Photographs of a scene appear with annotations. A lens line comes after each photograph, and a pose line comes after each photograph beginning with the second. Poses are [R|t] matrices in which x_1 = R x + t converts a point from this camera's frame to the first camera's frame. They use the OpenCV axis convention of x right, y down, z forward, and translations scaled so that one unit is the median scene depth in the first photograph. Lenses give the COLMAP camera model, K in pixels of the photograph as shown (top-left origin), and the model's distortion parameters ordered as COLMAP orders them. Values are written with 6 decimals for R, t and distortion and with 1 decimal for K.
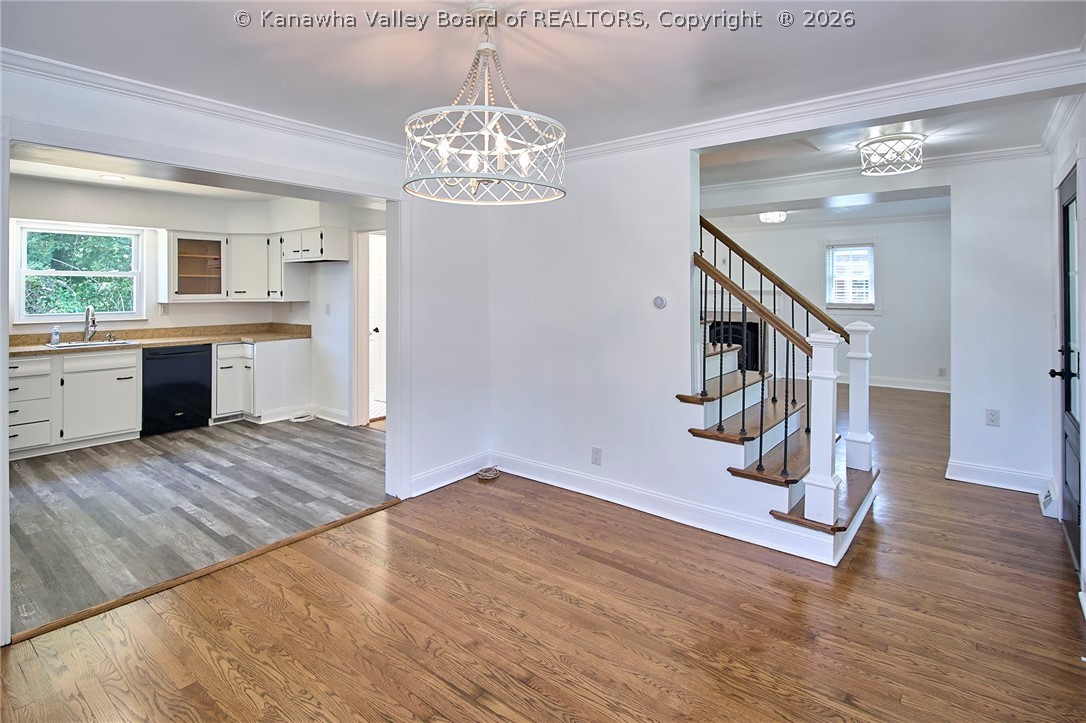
lens RADIAL K [[532.8, 0, 538.7], [0, 532.8, 371.9], [0, 0, 1]] dist [0.001096, 0.000258]
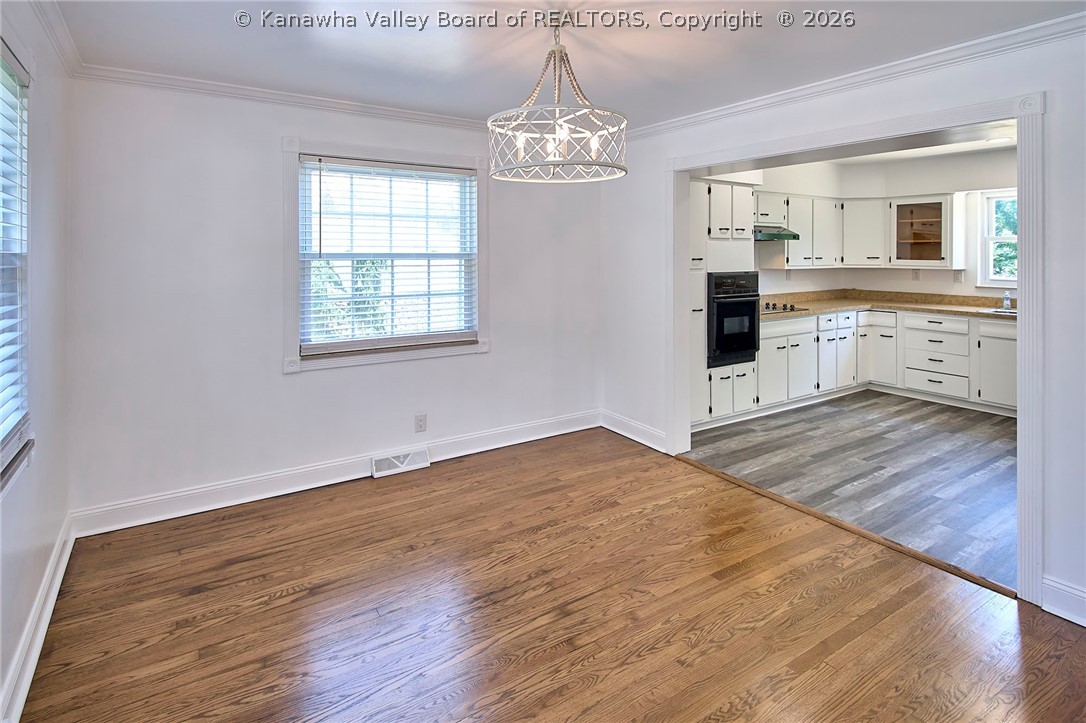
lens RADIAL K [[552.0, 0, 543.0], [0, 552.0, 361.5], [0, 0, 1]] dist [0.000691, -0.000213]
pose [[-0.302184, 0.184007, -0.935321, 0.799028], [-0.147061, 0.960447, 0.236463, -0.163521], [0.941837, 0.209005, -0.263172, 1.009910]]
